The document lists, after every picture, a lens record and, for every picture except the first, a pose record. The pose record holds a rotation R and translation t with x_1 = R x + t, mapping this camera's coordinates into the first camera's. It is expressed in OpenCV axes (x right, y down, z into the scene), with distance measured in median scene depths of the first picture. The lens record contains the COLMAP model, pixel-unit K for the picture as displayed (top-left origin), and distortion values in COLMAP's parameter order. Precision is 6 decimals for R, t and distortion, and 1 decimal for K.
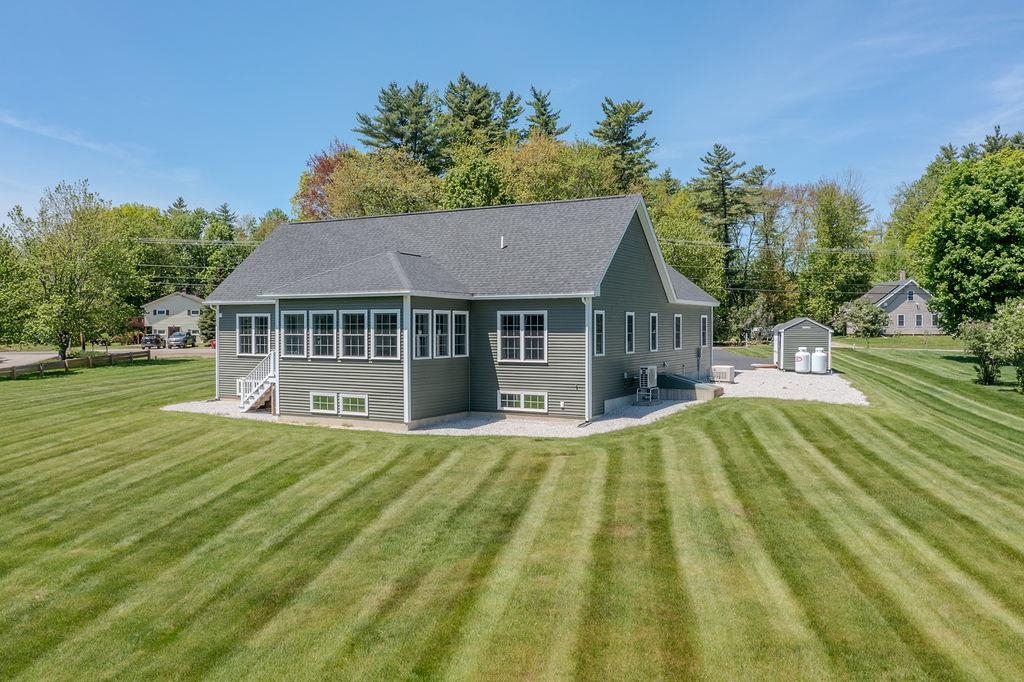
lens RADIAL K [[817.8, 0, 514.2], [0, 817.8, 336.0], [0, 0, 1]] dist [-0.003568, 0.002997]
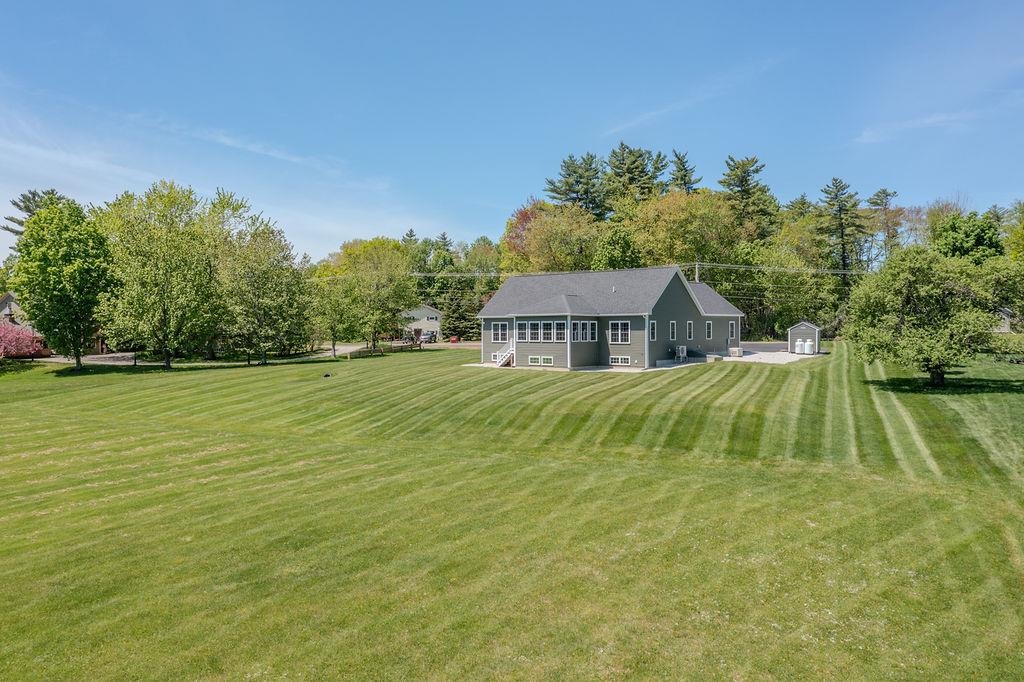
lens RADIAL K [[817.8, 0, 514.0], [0, 817.8, 338.8], [0, 0, 1]] dist [-0.003568, 0.002997]
pose [[0.974548, -0.000494, -0.224178, 0.114848], [0.000909, 0.999998, 0.001747, 0.007149], [0.224177, -0.001906, 0.974547, -0.633795]]
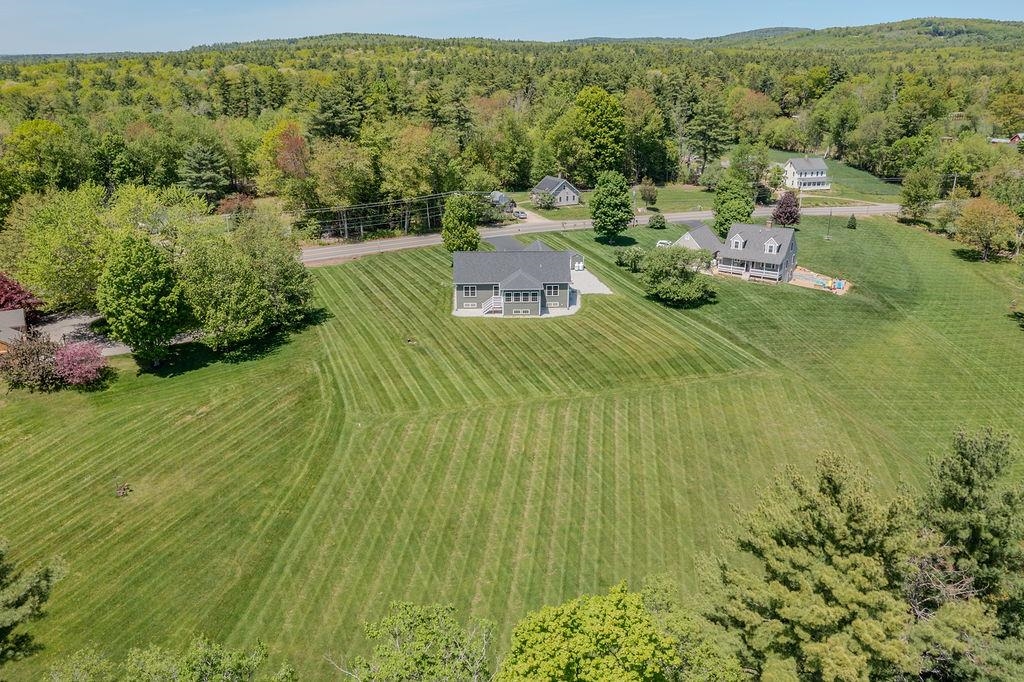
lens RADIAL K [[817.8, 0, 511.9], [0, 817.8, 340.9], [0, 0, 1]] dist [-0.003568, 0.002997]
pose [[0.866369, -0.176054, 0.467343, -1.164939], [0.016719, 0.945501, 0.325189, -0.600708], [-0.499125, -0.273920, 0.822096, -1.337883]]
